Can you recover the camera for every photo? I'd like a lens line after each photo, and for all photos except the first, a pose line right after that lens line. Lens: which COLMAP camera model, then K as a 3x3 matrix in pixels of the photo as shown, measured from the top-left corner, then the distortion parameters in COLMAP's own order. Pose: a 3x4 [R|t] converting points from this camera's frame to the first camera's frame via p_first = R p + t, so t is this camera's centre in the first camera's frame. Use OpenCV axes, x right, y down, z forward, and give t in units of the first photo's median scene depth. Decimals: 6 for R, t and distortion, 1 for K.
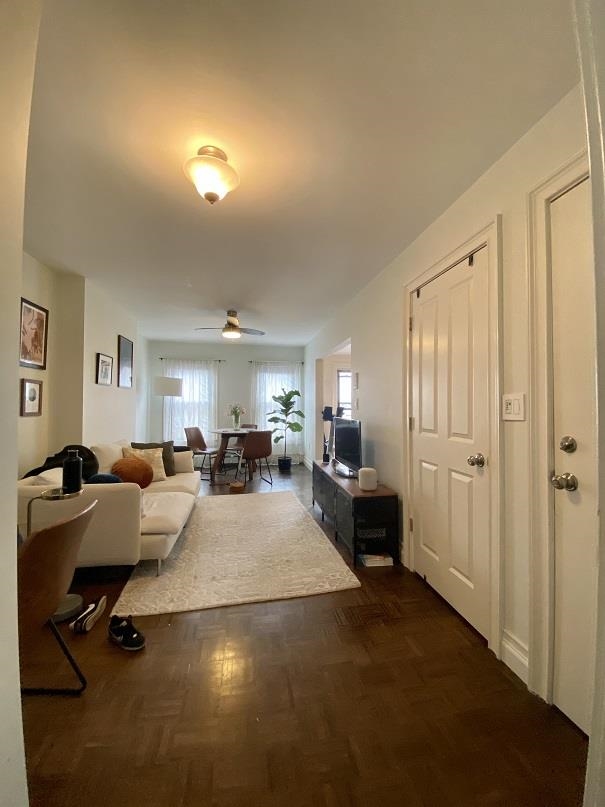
lens RADIAL K [[330.9, 0, 304.5], [0, 330.9, 400.0], [0, 0, 1]] dist [0.012066, -0.000397]
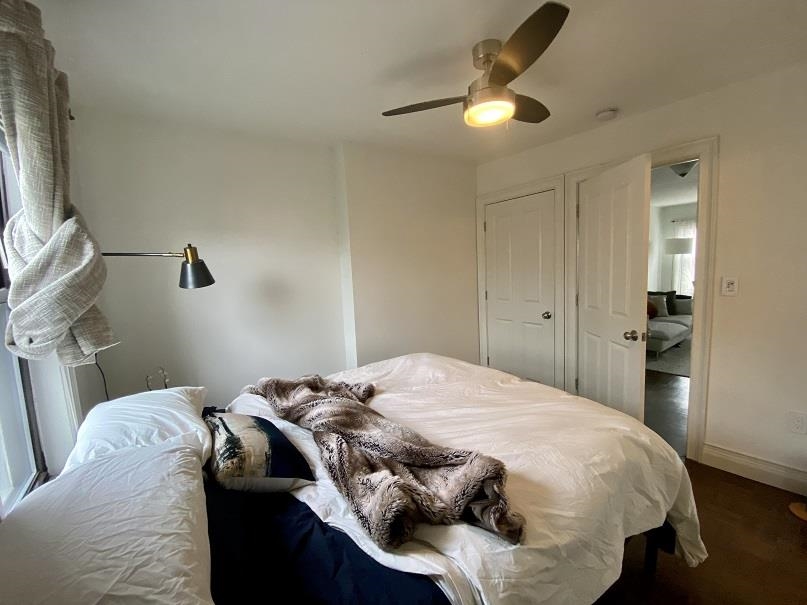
lens RADIAL K [[330.9, 0, 403.9], [0, 330.9, 299.4], [0, 0, 1]] dist [0.012066, -0.000397]
pose [[0.433650, 0.065594, -0.898691, 0.261280], [0.075313, 0.991219, 0.108689, -0.055394], [0.897928, -0.114816, 0.424902, -0.441168]]
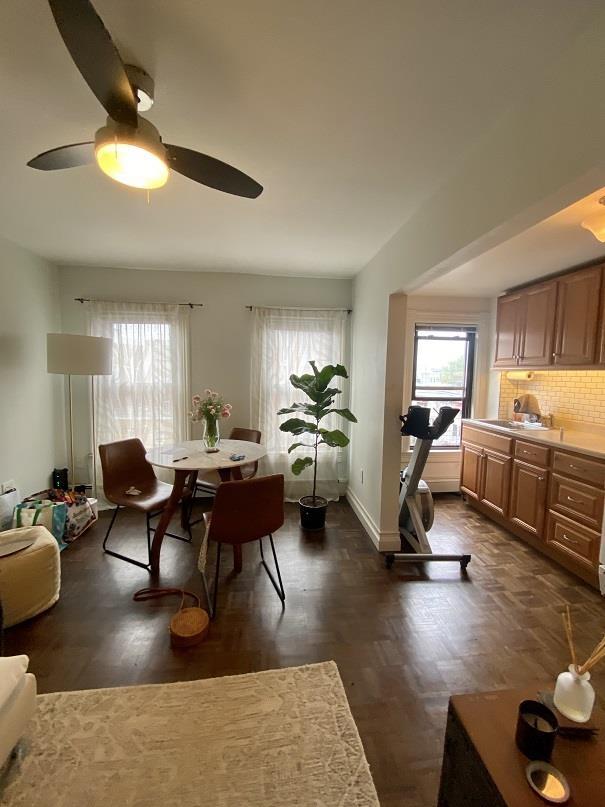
lens RADIAL K [[330.9, 0, 303.0], [0, 330.9, 403.0], [0, 0, 1]] dist [0.012066, -0.000397]
pose [[0.996841, 0.021199, -0.076546, -0.039618], [-0.012714, 0.993885, 0.109684, -0.026467], [0.078403, -0.108365, 0.991015, 0.514548]]
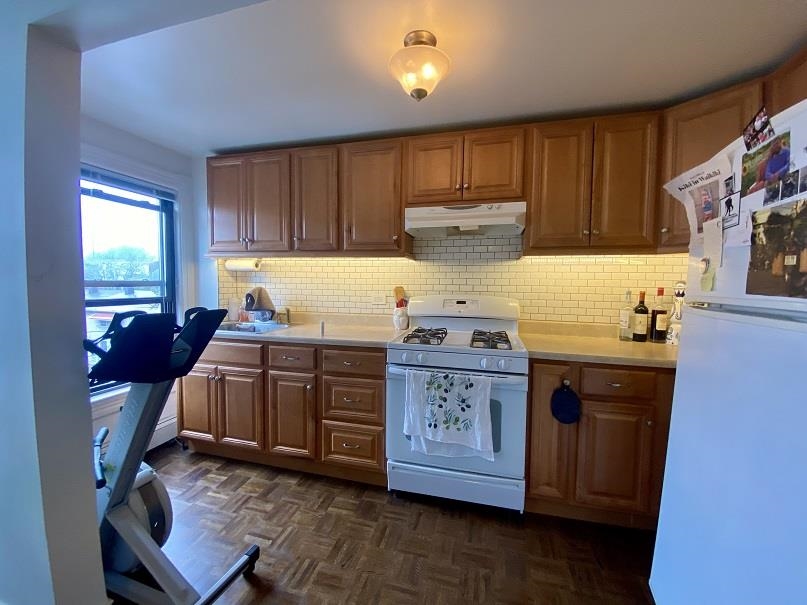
lens RADIAL K [[330.9, 0, 399.7], [0, 330.9, 300.6], [0, 0, 1]] dist [0.012066, -0.000397]
pose [[0.433044, -0.046973, 0.900148, -0.033494], [-0.028952, 0.997401, 0.065977, -0.003295], [-0.900908, -0.054632, 0.430558, 0.716233]]
